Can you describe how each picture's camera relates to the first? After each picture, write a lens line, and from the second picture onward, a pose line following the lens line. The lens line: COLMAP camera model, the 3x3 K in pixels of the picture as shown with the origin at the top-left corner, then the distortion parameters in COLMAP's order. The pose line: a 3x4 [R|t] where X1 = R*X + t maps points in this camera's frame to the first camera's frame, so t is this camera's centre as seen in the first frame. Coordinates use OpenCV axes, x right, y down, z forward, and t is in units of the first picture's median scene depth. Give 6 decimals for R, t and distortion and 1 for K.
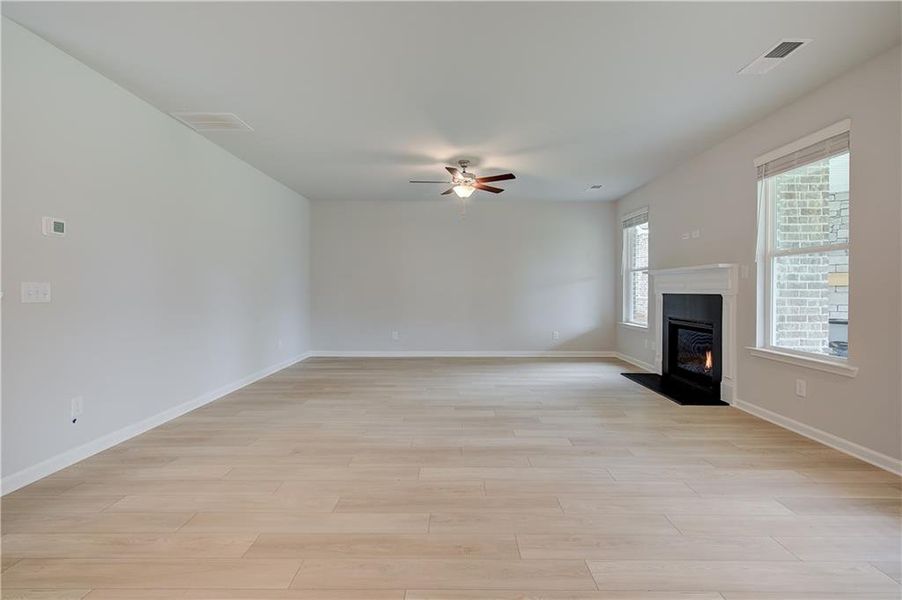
lens RADIAL K [[417.5, 0, 464.5], [0, 417.5, 290.7], [0, 0, 1]] dist [0.002489, 0.000268]
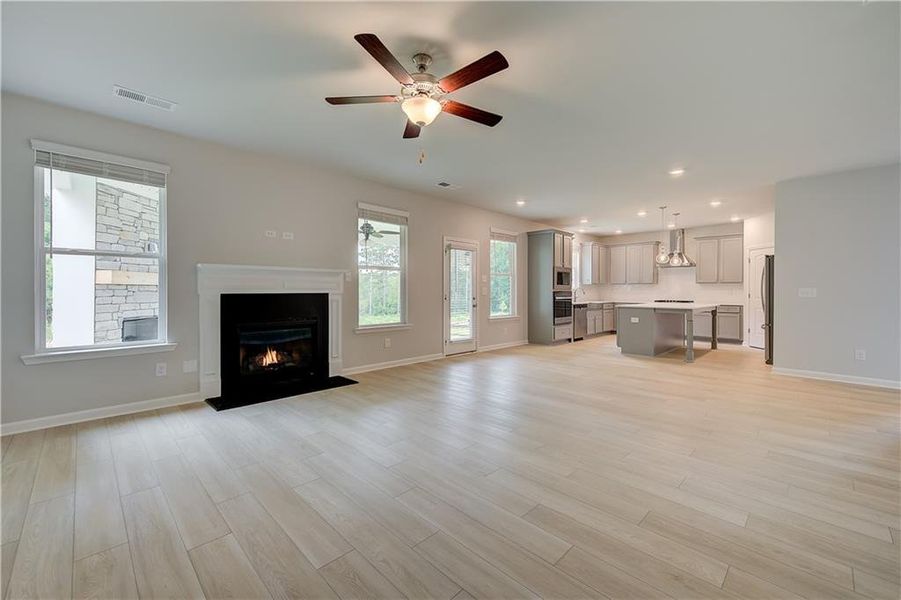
lens RADIAL K [[377.4, 0, 448.9], [0, 377.4, 287.0], [0, 0, 1]] dist [0.002826, 0.000057]
pose [[-0.703332, 0.002485, 0.710857, -0.442554], [-0.002833, 0.999976, -0.006298, -0.003717], [-0.710856, -0.006444, -0.703309, 1.548361]]
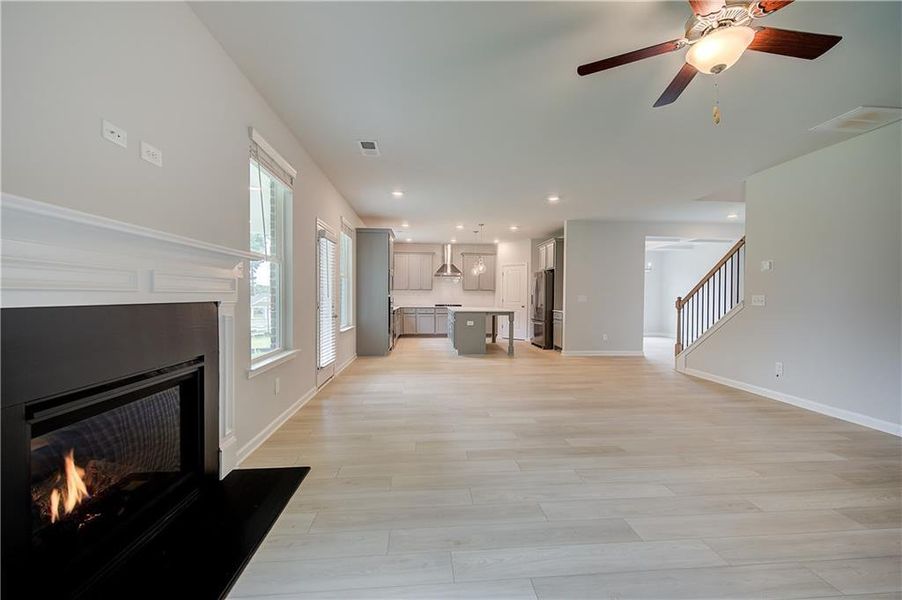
lens RADIAL K [[364.0, 0, 466.0], [0, 364.0, 297.6], [0, 0, 1]] dist [-0.000839, -0.000242]
pose [[-0.995955, -0.009307, -0.089368, 0.316480], [-0.009677, 0.999946, 0.003710, -0.001744], [0.089329, 0.004560, -0.995992, 1.550811]]
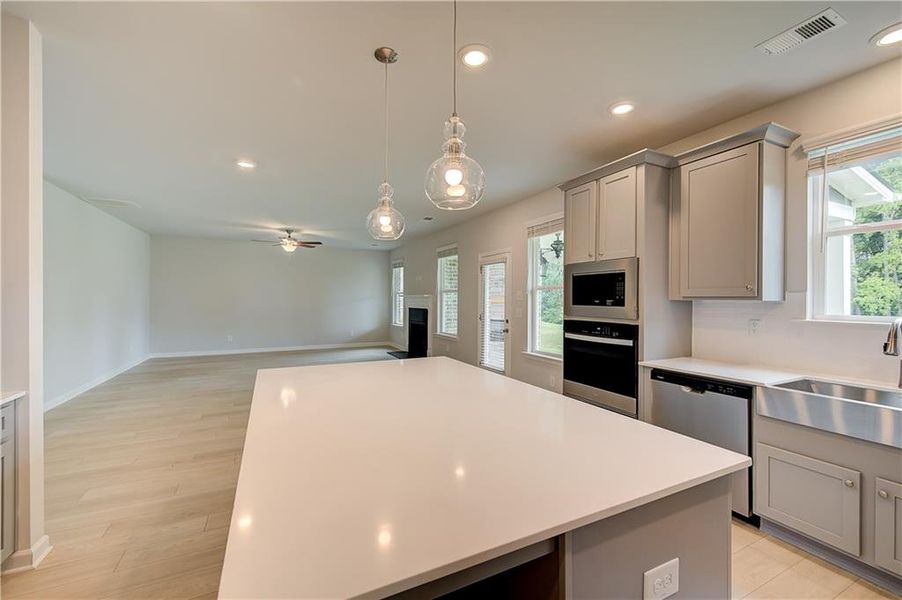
lens RADIAL K [[371.6, 0, 475.1], [0, 371.6, 299.3], [0, 0, 1]] dist [0.001545, 0.000071]
pose [[0.882541, 0.000970, 0.470235, -0.051230], [-0.001944, 0.999997, 0.001585, -0.042748], [-0.470232, -0.002313, 0.882540, -0.761654]]
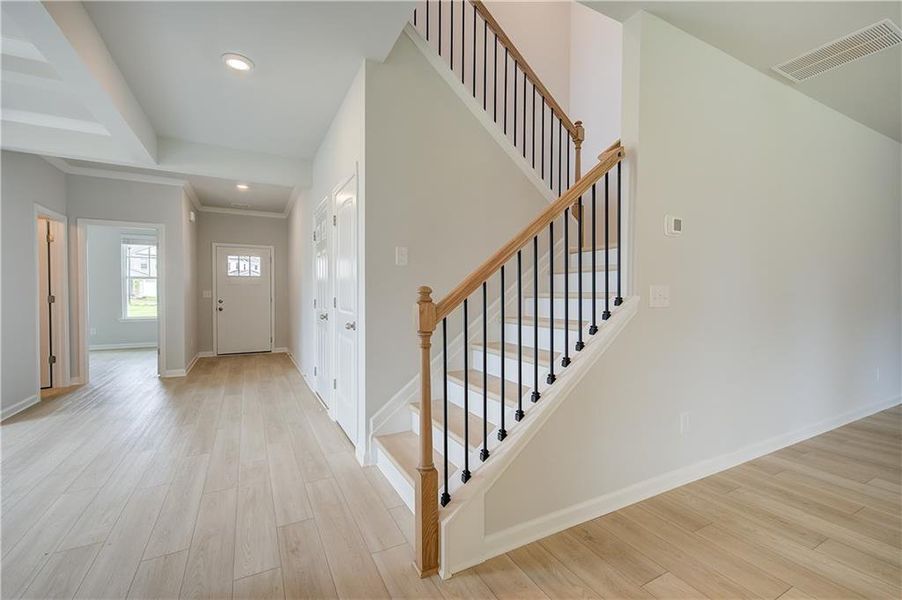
lens RADIAL K [[392.1, 0, 438.0], [0, 392.1, 301.5], [0, 0, 1]] dist [-0.024346, -0.000148]
pose [[0.448817, 0.024281, -0.893294, -0.290540], [-0.005117, 0.999684, 0.024602, -0.002447], [0.893609, -0.006470, 0.448799, 0.101951]]
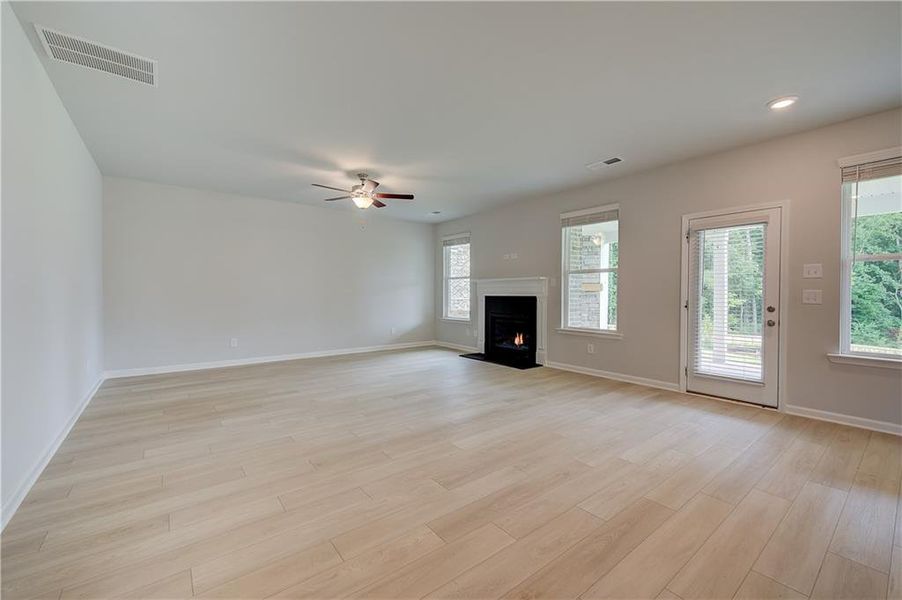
lens RADIAL K [[364.0, 0, 466.0], [0, 364.0, 297.6], [0, 0, 1]] dist [-0.000839, -0.000242]
pose [[0.777909, -0.006314, 0.628345, -0.450832], [-0.001452, 0.999929, 0.011845, -0.002085], [-0.628375, -0.010126, 0.777845, 0.105013]]
